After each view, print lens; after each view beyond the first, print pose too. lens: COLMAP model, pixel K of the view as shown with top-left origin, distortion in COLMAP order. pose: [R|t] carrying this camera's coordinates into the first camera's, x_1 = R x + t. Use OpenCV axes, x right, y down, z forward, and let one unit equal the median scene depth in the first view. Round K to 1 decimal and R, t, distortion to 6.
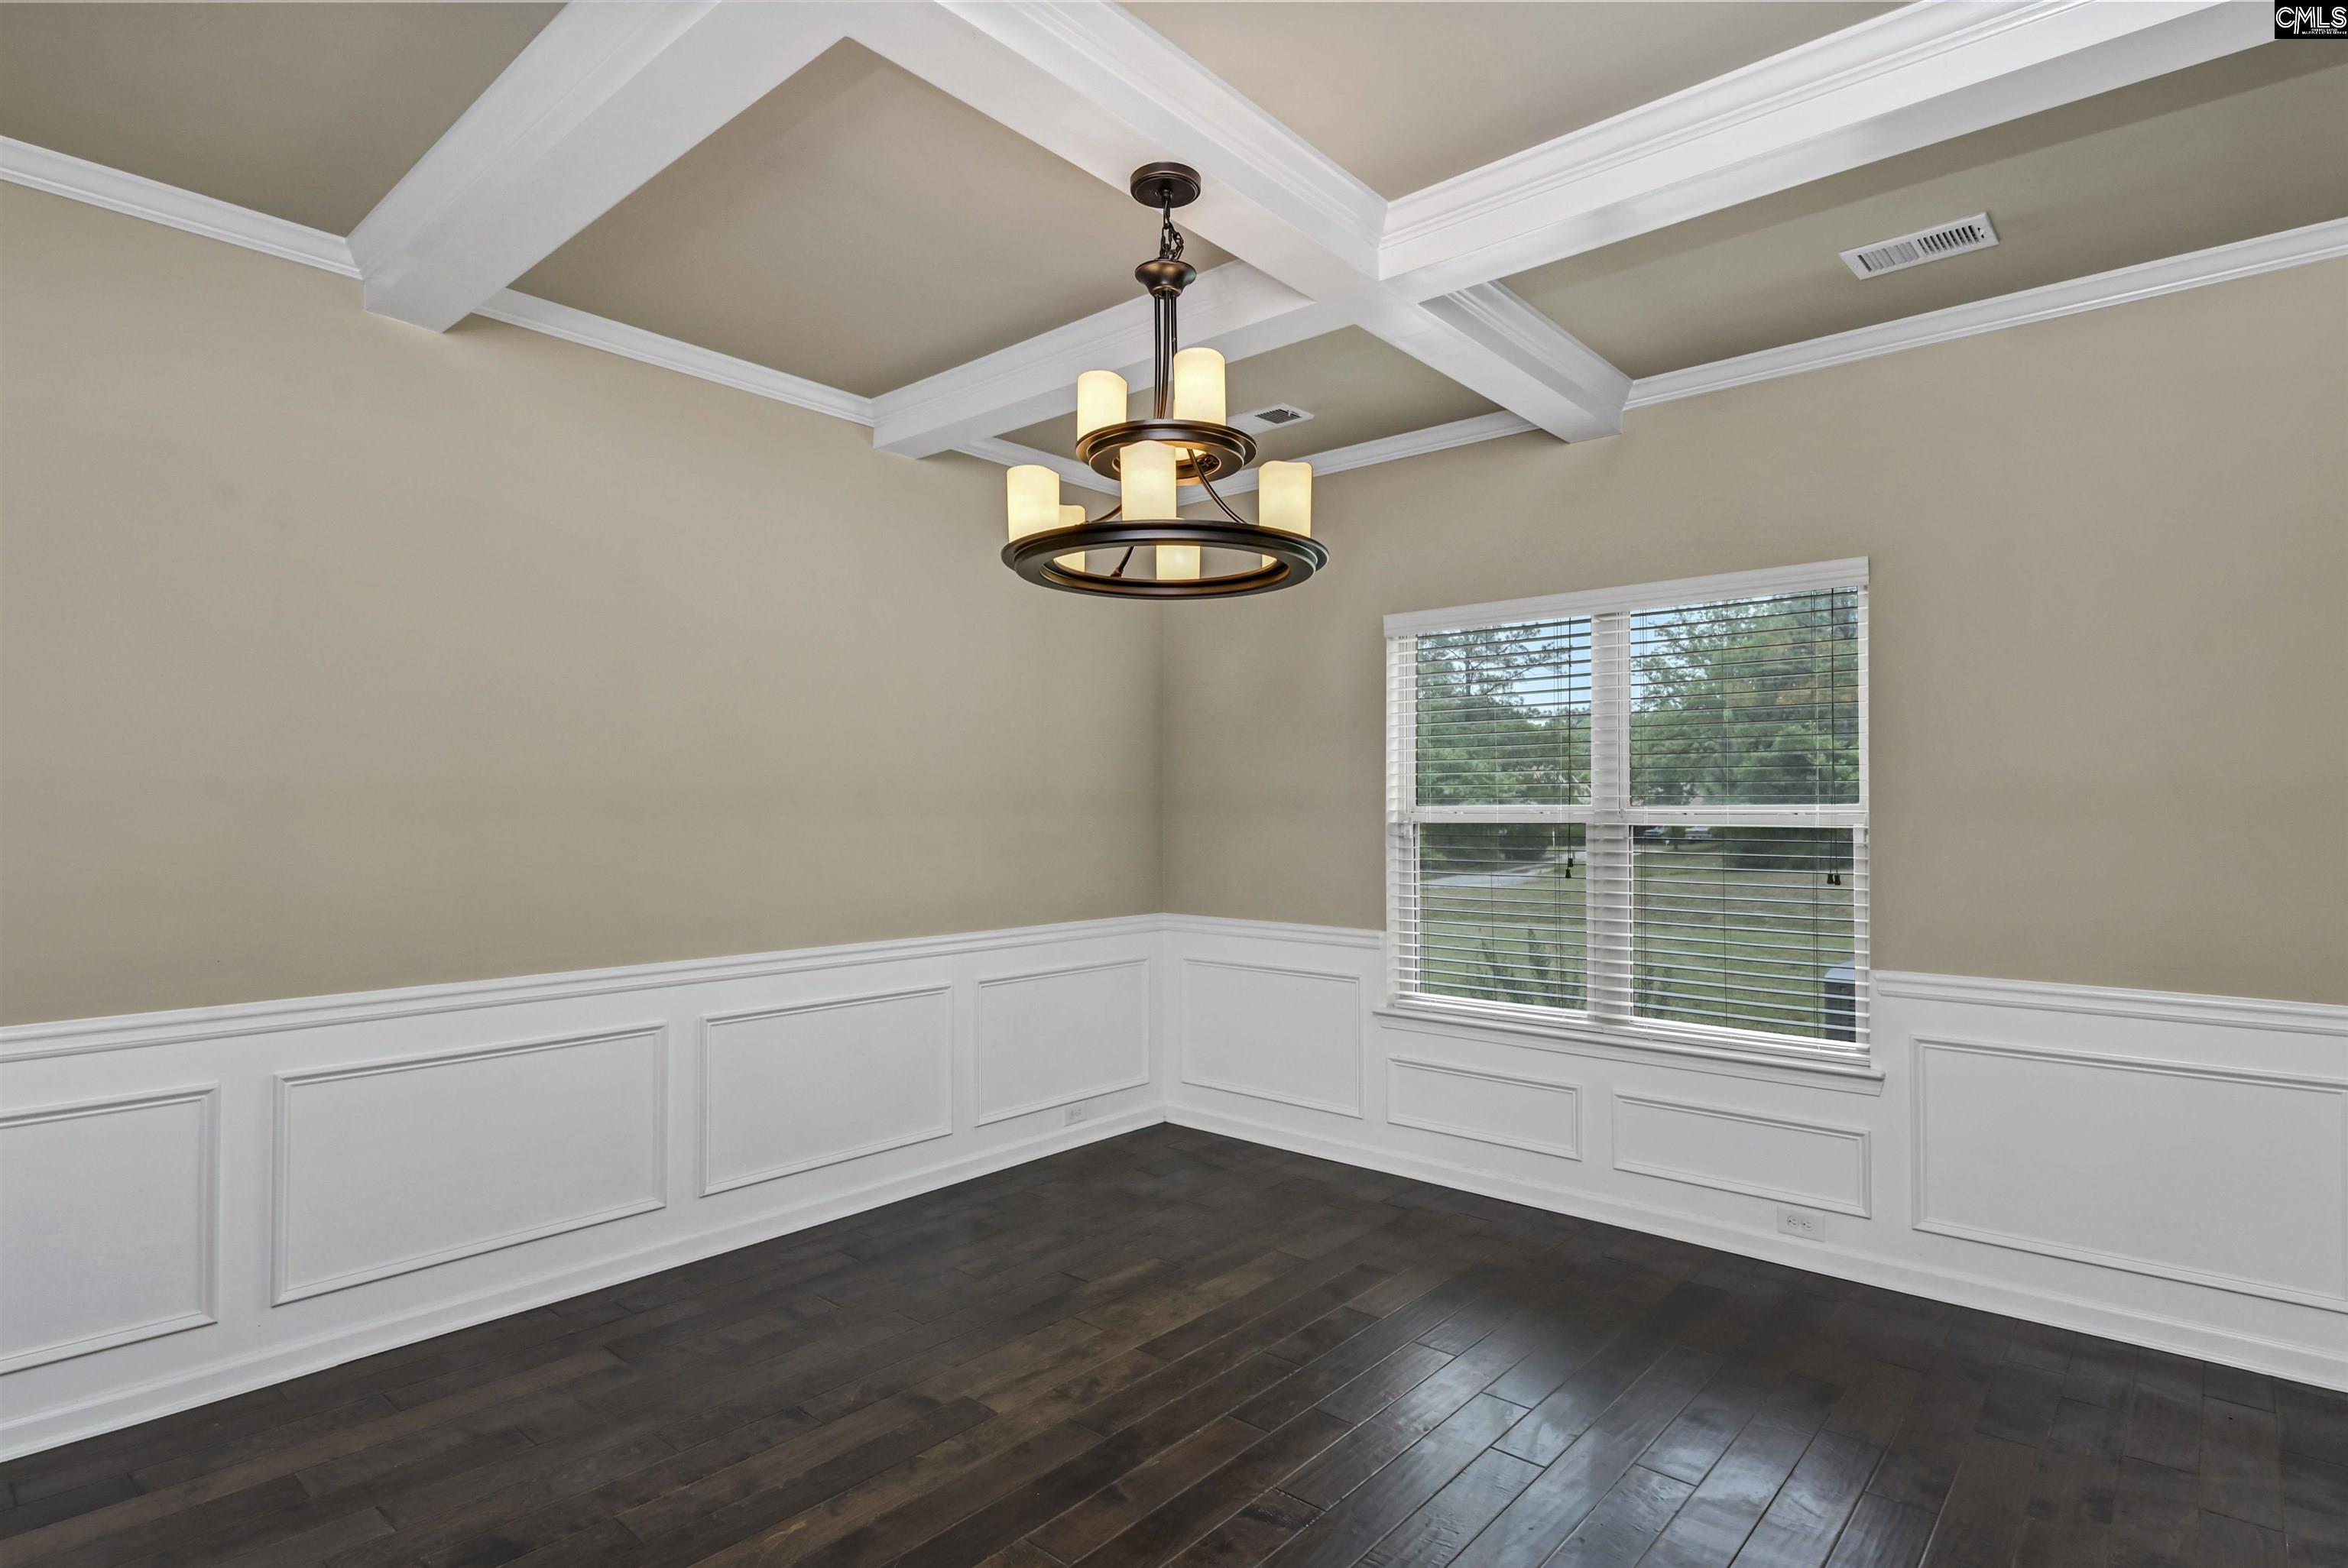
lens RADIAL K [[1211.0, 0, 1174.0], [0, 1211.0, 784.0], [0, 0, 1]] dist [0.036869, -0.026824]
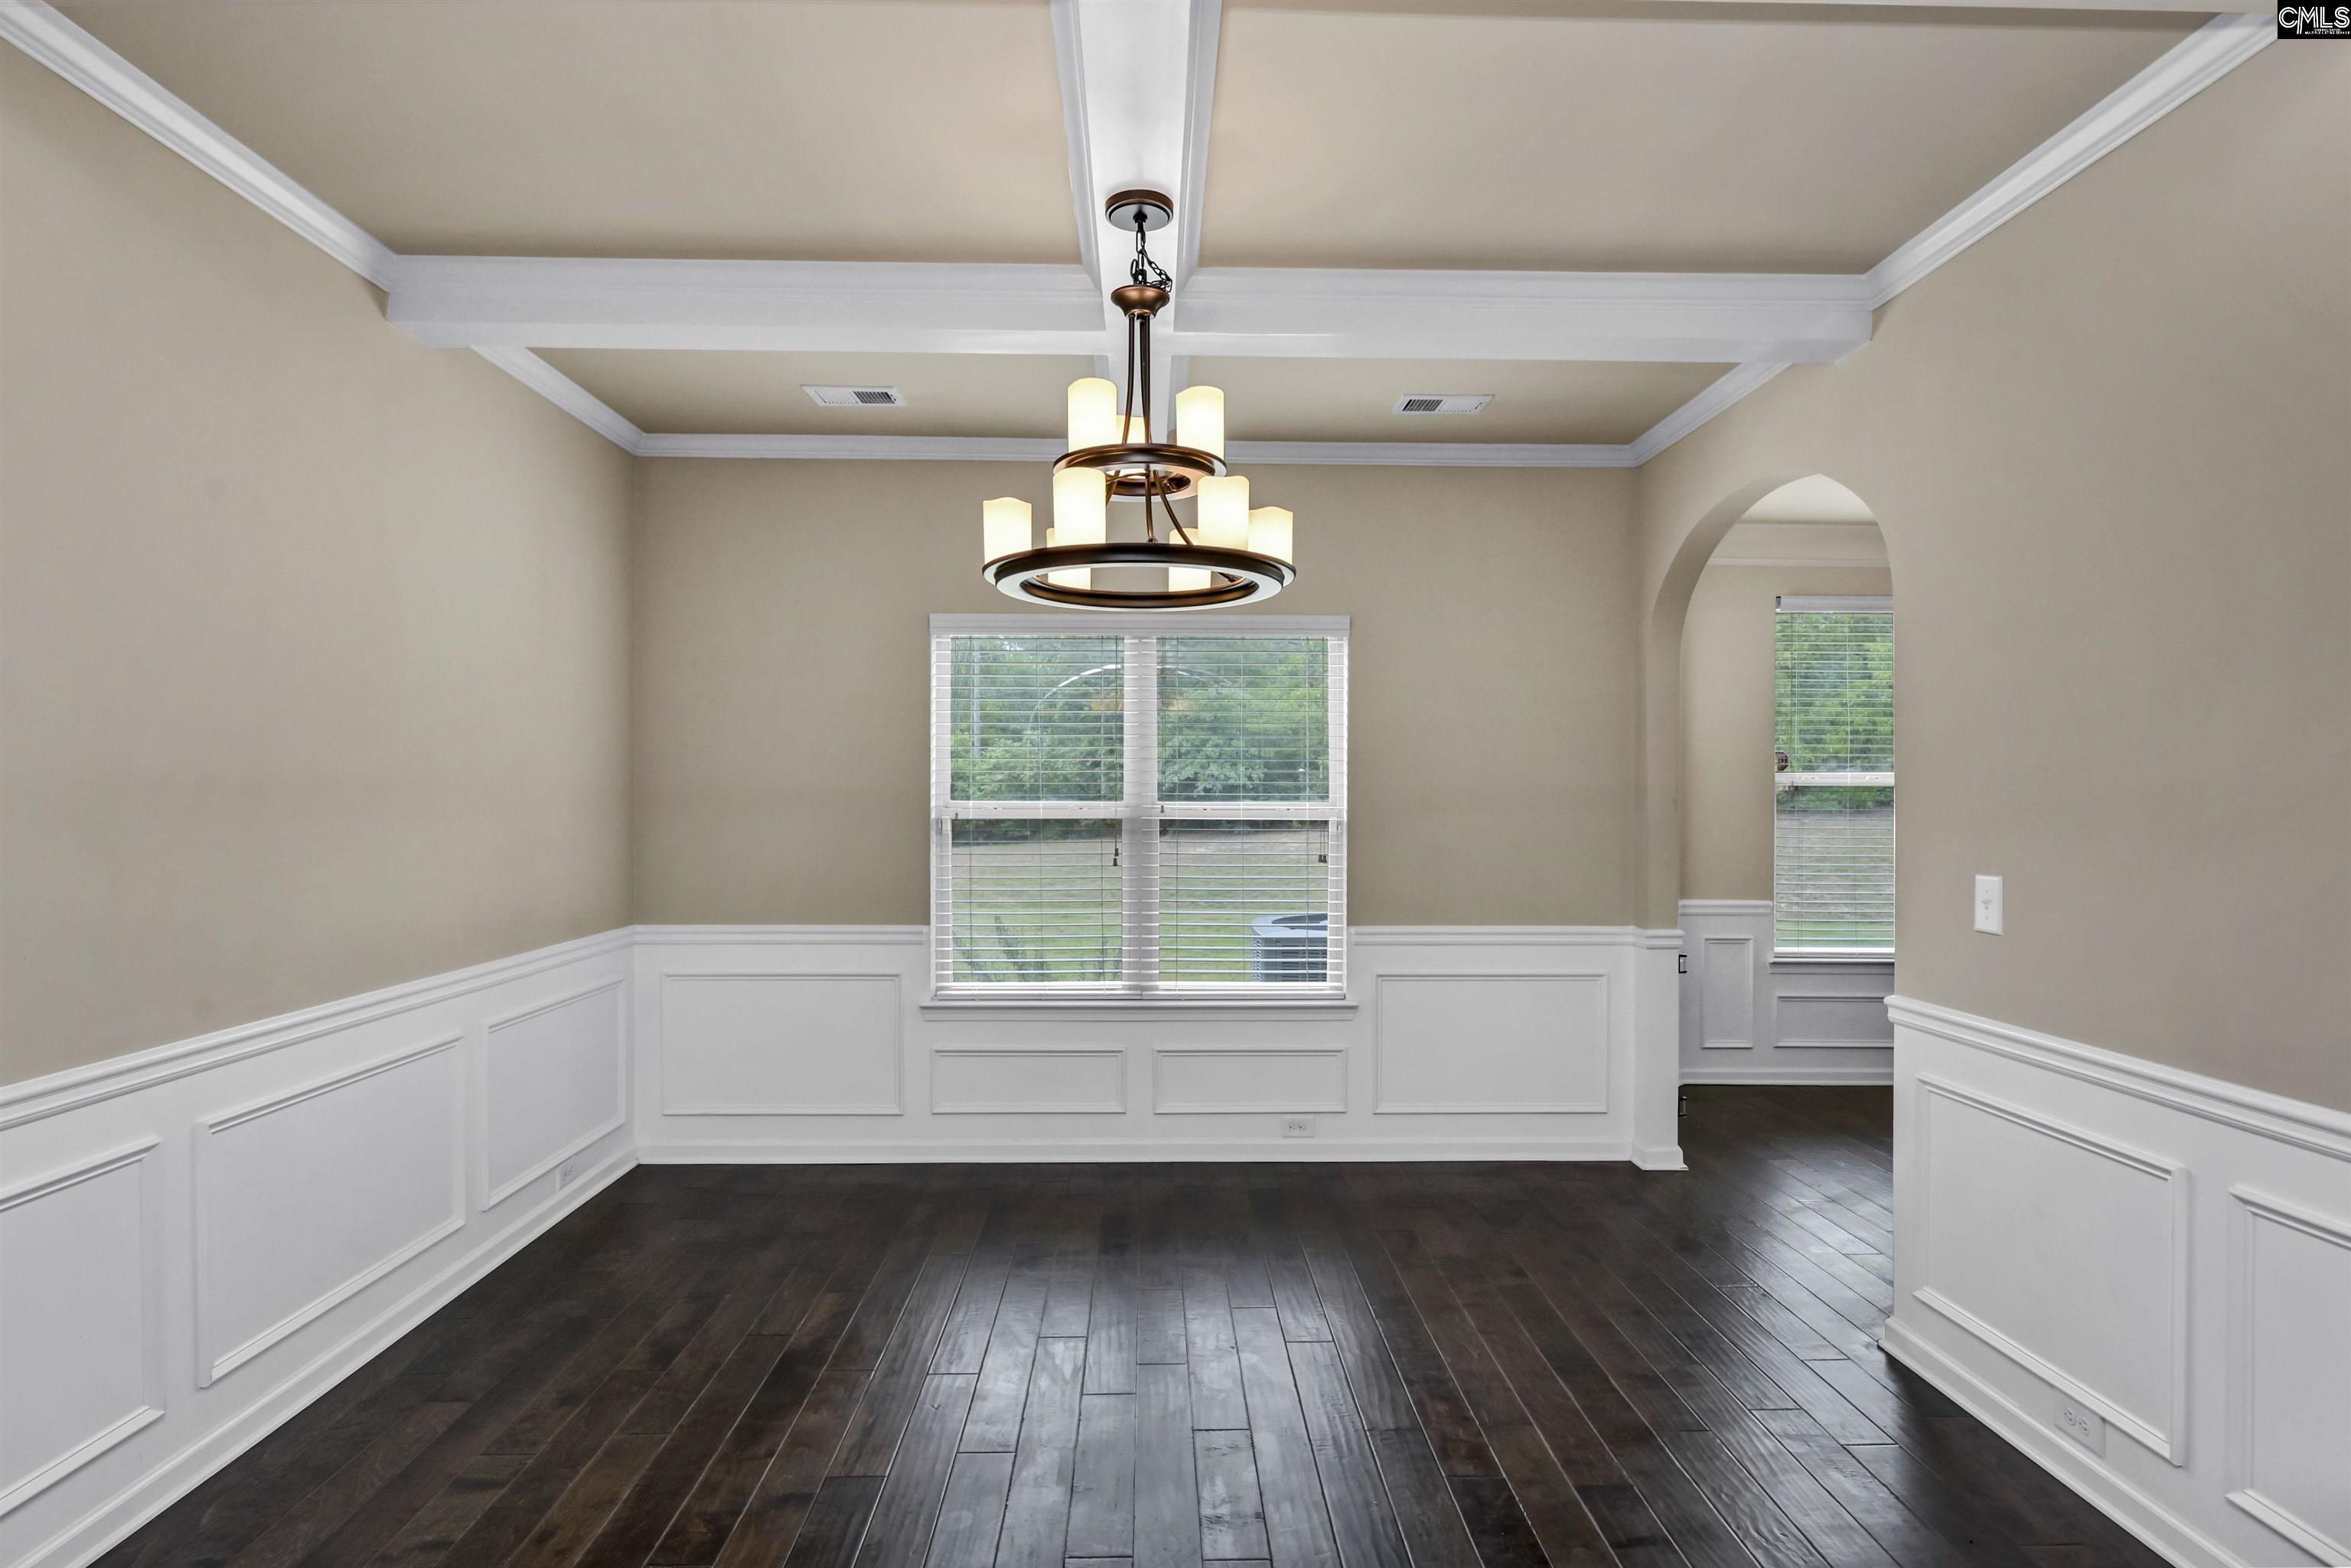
lens RADIAL K [[1227.5, 0, 1175.5], [0, 1227.5, 784.0], [0, 0, 1]] dist [0.000077, -0.000722]
pose [[0.744146, 0.001441, 0.668015, -0.374878], [-0.015280, 0.999773, 0.014865, -0.015921], [-0.667842, -0.021269, 0.743999, 0.110823]]
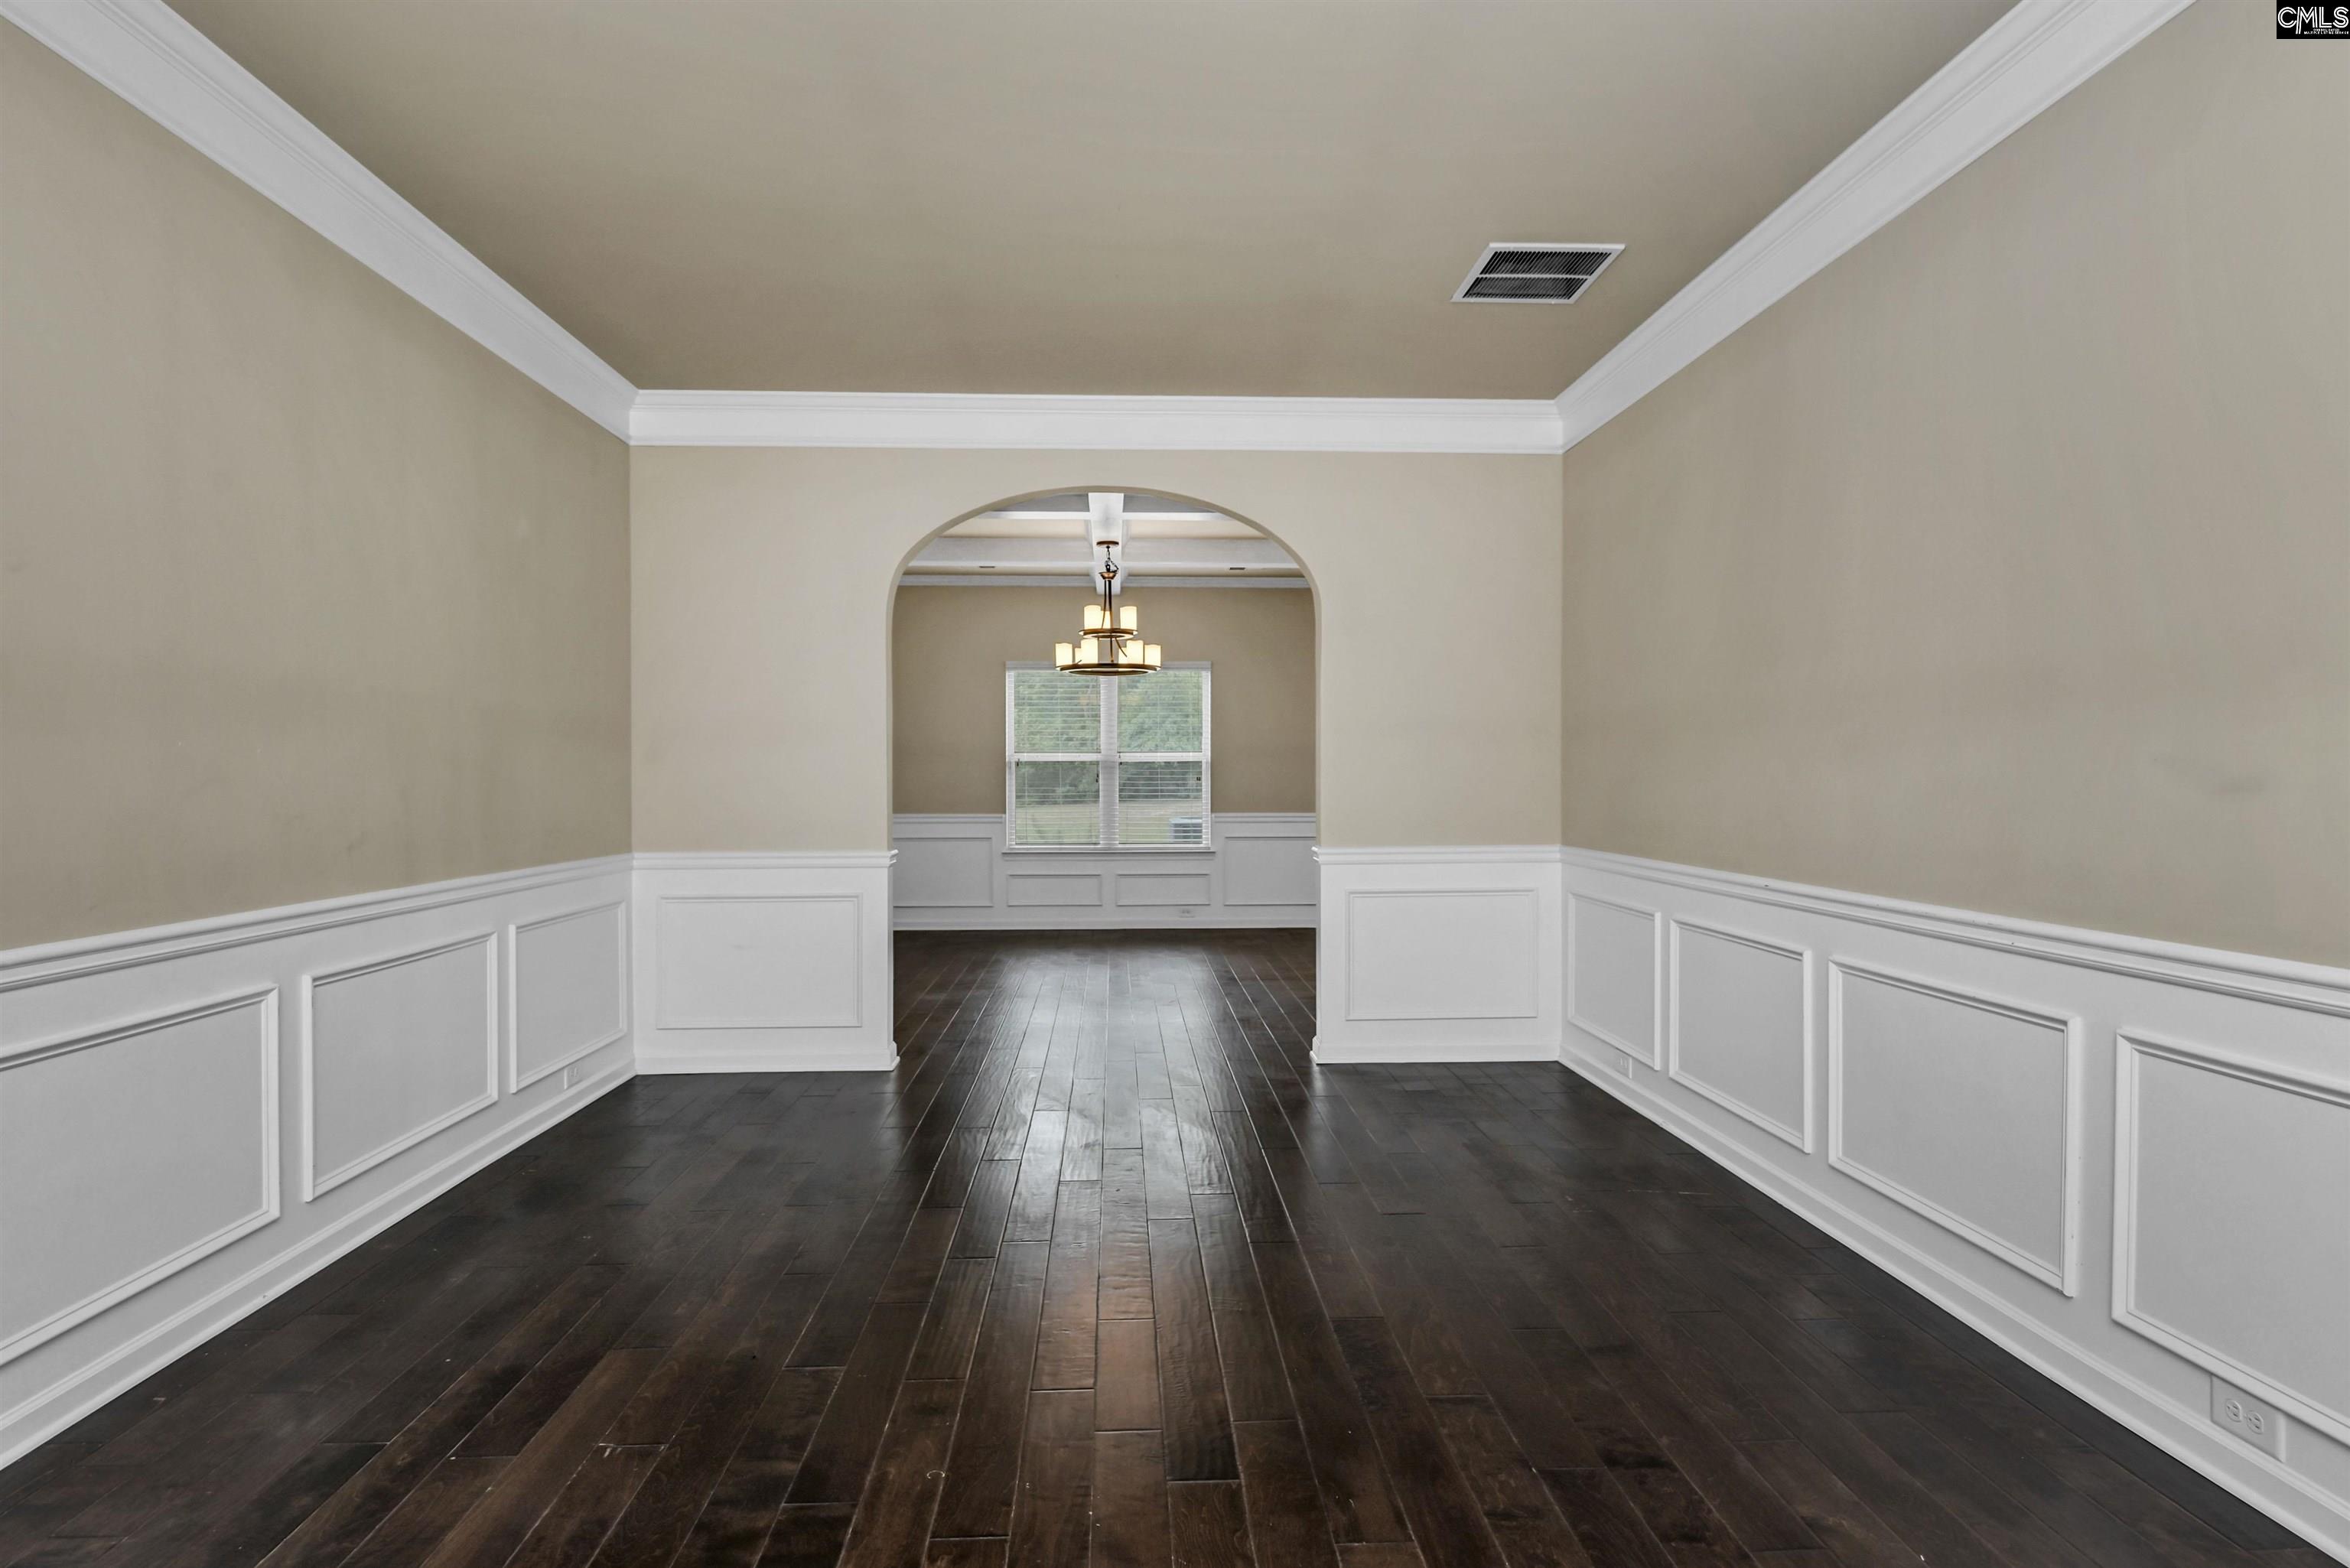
lens RADIAL K [[1227.0, 0, 1175.0], [0, 1227.0, 784.0], [0, 0, 1]] dist [0.000077, -0.000722]
pose [[0.726446, -0.015423, 0.687050, -1.103841], [-0.011055, 0.999356, 0.034123, -0.004006], [-0.687134, -0.032384, 0.725808, -0.746988]]
